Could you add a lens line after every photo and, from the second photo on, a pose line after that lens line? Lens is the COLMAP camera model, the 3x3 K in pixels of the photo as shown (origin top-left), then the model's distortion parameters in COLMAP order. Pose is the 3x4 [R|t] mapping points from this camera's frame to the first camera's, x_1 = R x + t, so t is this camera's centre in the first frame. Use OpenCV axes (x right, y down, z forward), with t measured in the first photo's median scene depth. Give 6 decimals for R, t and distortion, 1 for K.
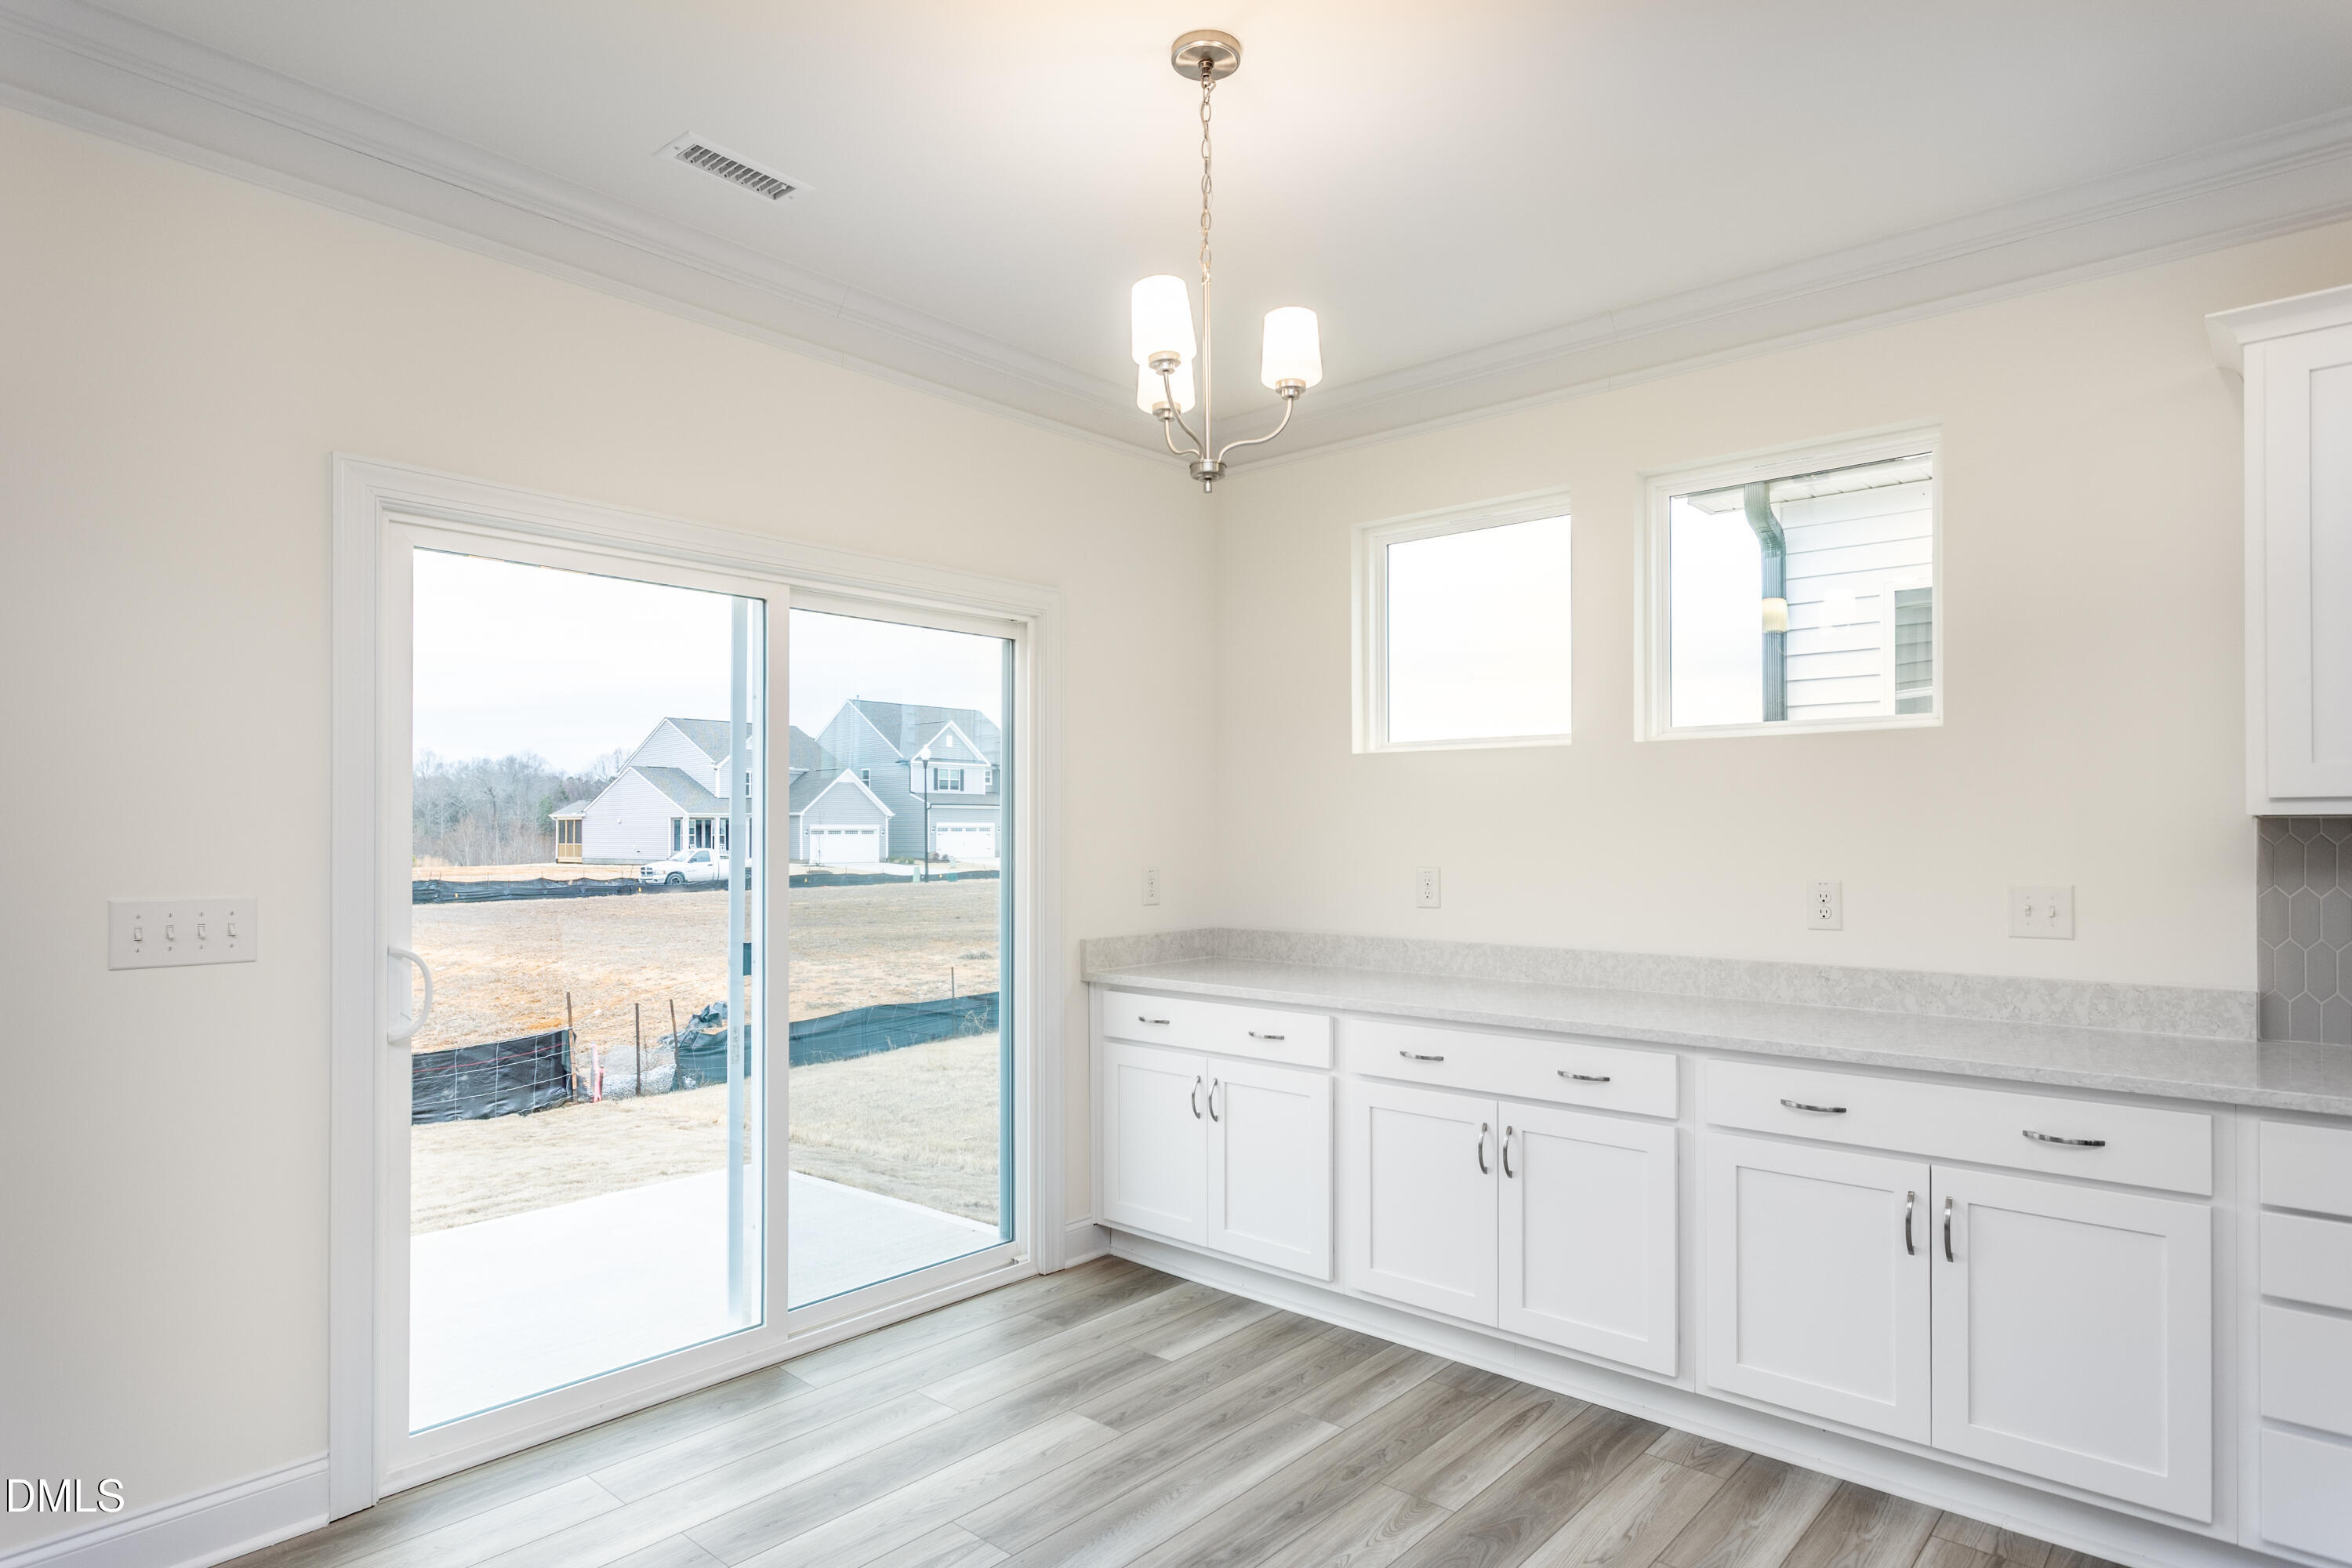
lens RADIAL K [[1314.8, 0, 1202.3], [0, 1314.8, 821.1], [0, 0, 1]] dist [0.002977, -0.000408]
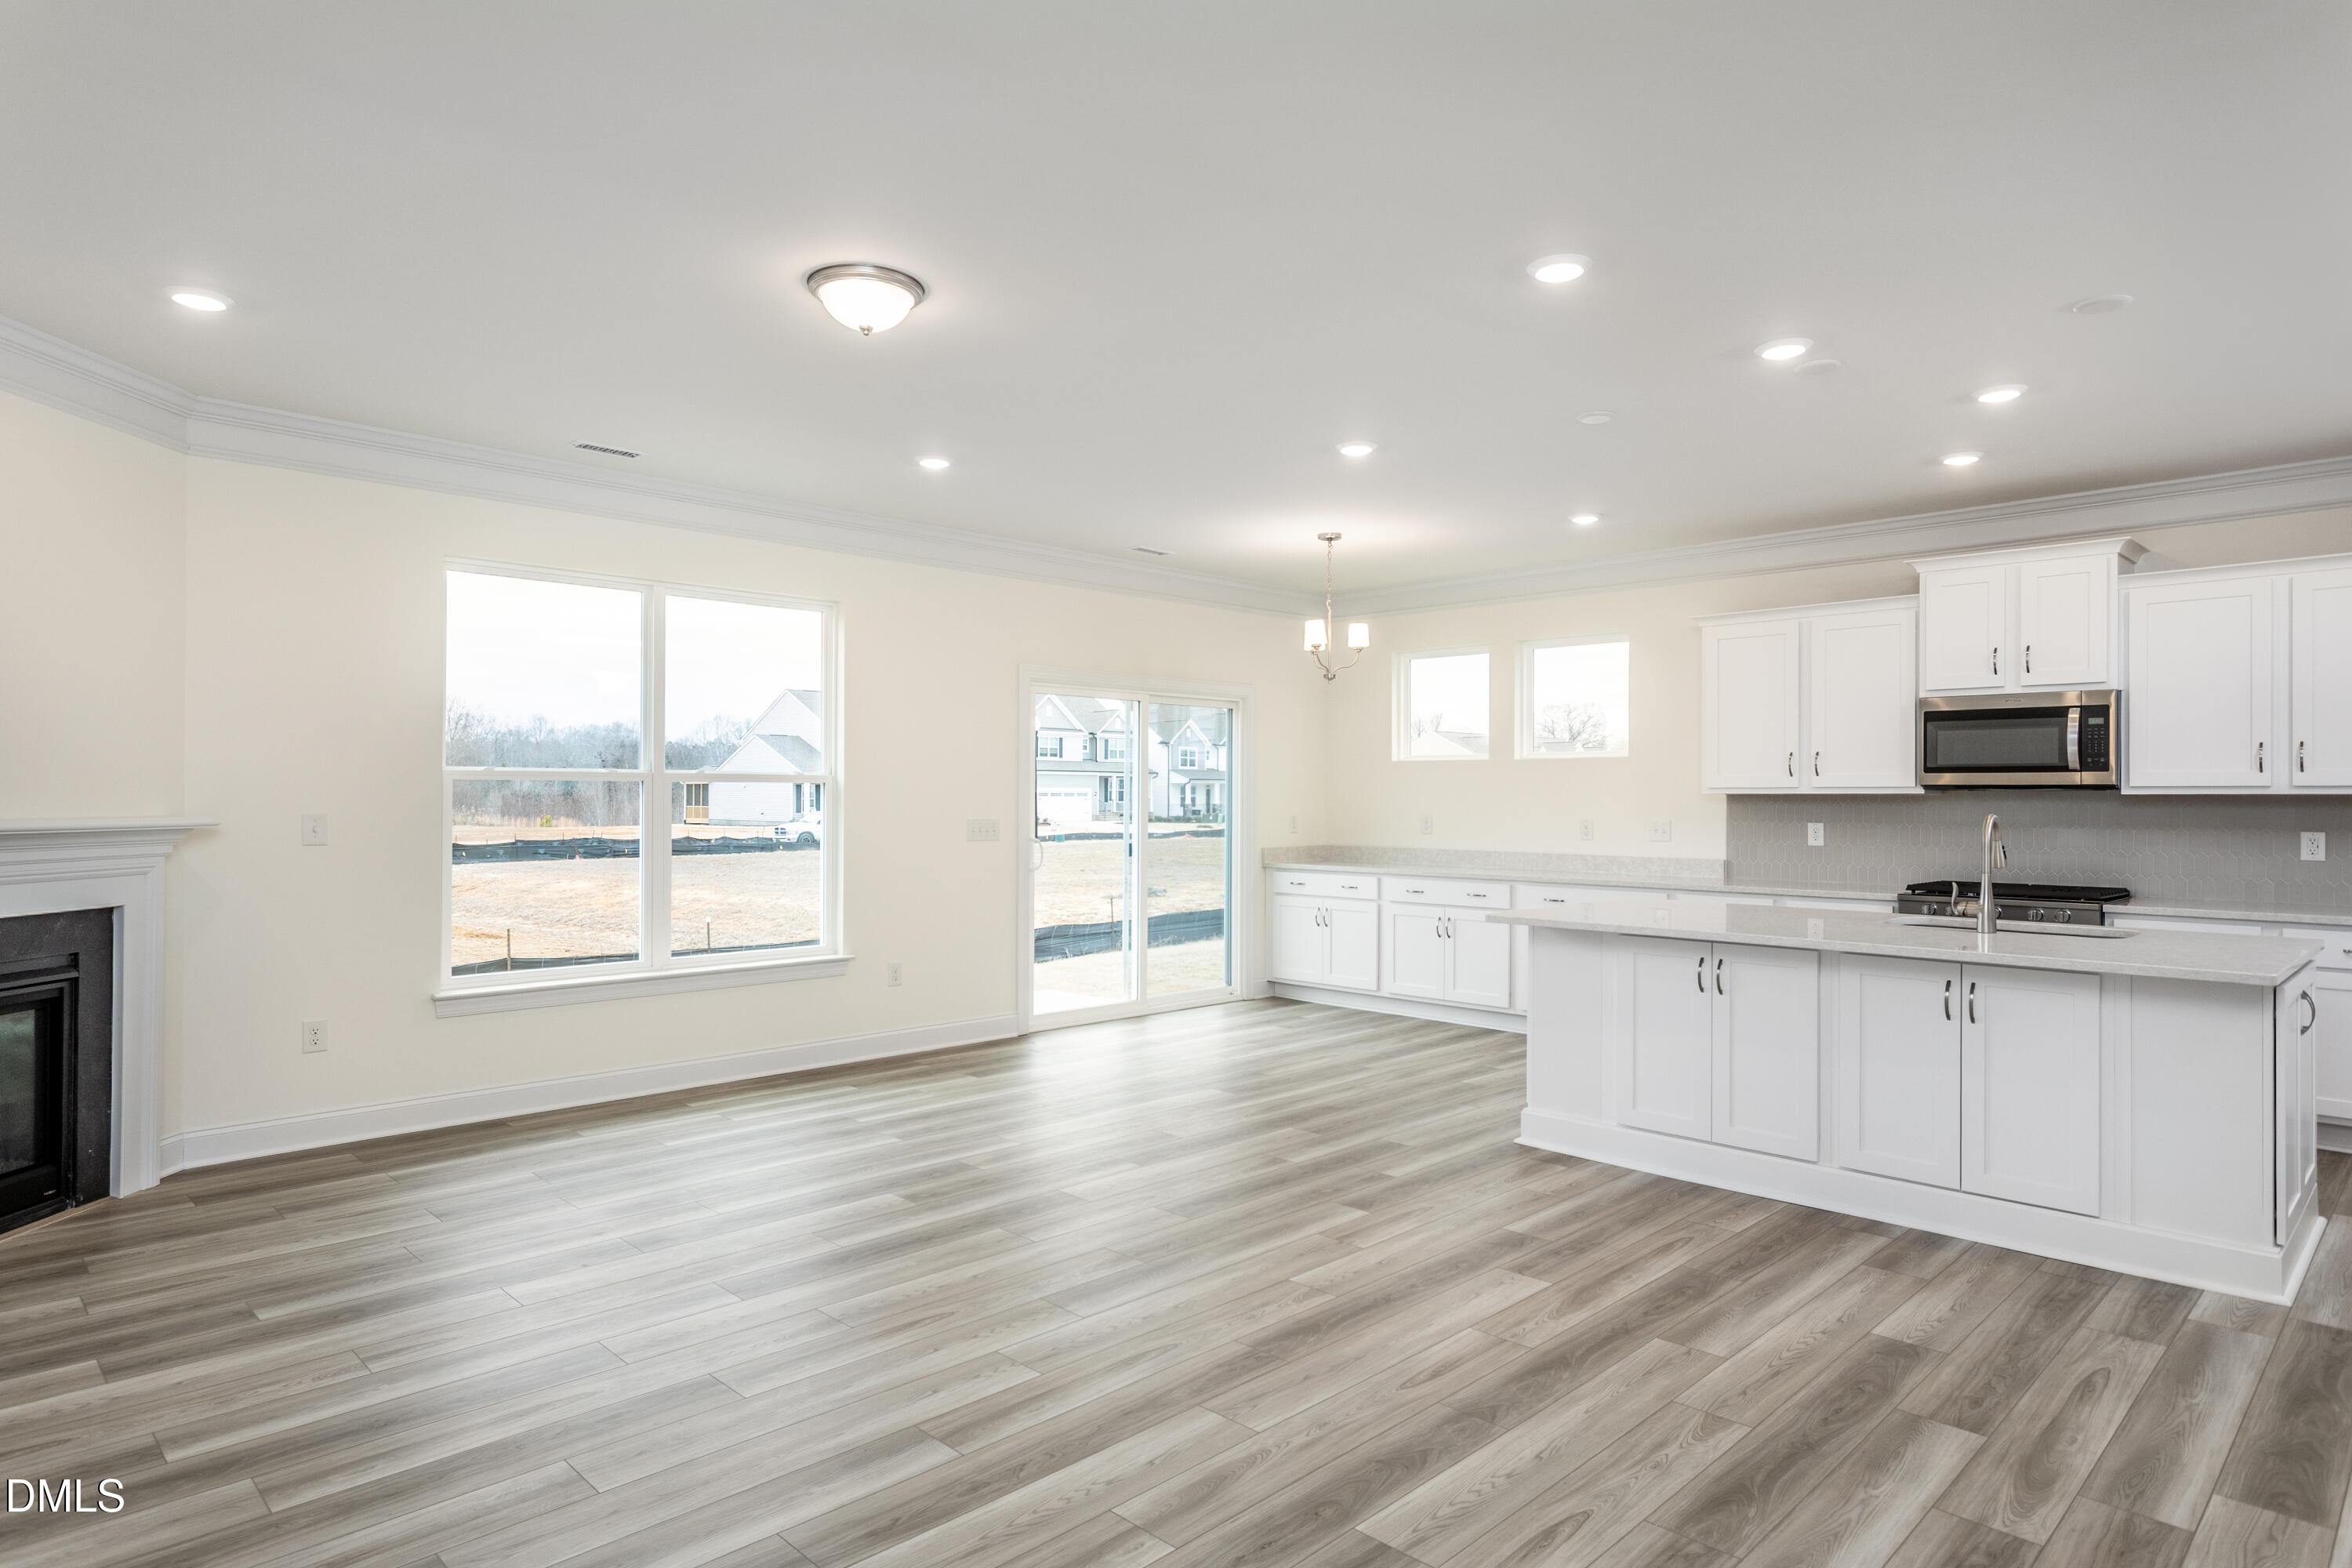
lens RADIAL K [[1314.8, 0, 1160.9], [0, 1314.8, 776.3], [0, 0, 1]] dist [0.002977, -0.000408]
pose [[0.995524, 0.003737, -0.094433, -0.057571], [-0.004499, 0.999959, -0.007863, -0.008479], [0.094400, 0.008253, 0.995500, -1.201557]]
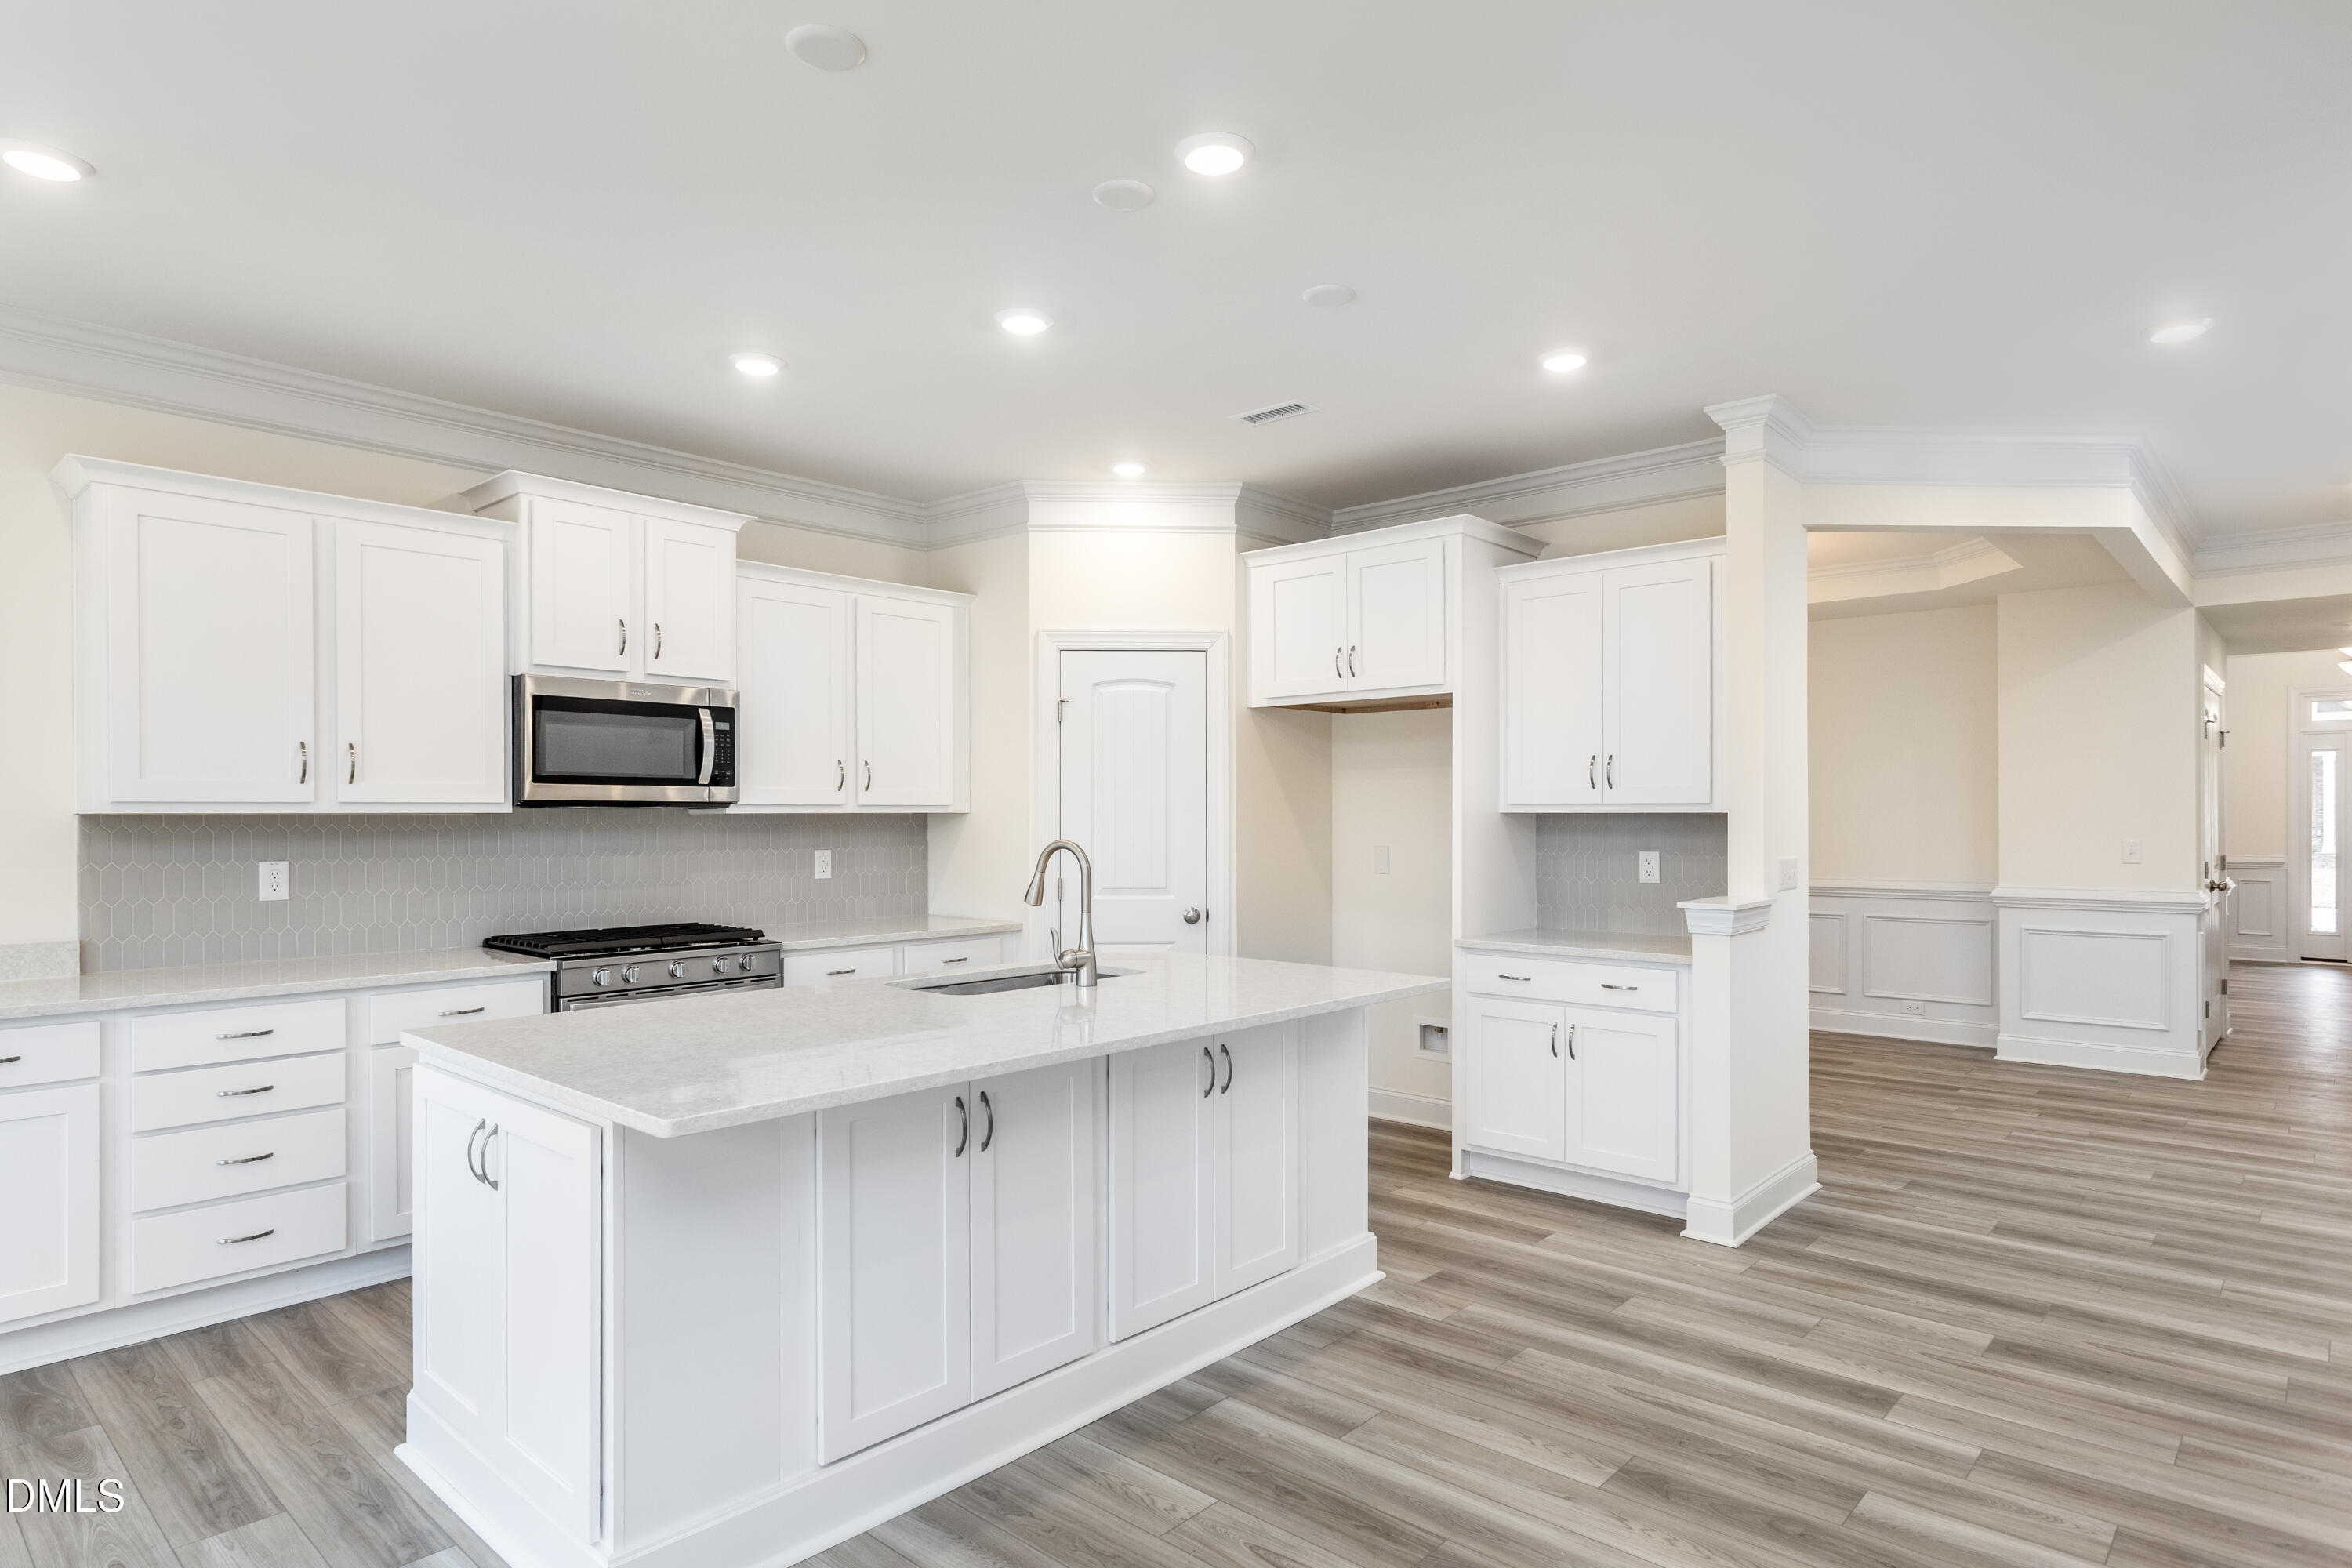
lens RADIAL K [[1314.8, 0, 1168.3], [0, 1314.8, 800.3], [0, 0, 1]] dist [0.002977, -0.000408]
pose [[0.036035, 0.013815, 0.999255, -0.367327], [-0.004992, 0.999894, -0.013644, -0.002525], [-0.999338, -0.004496, 0.036101, -0.129000]]
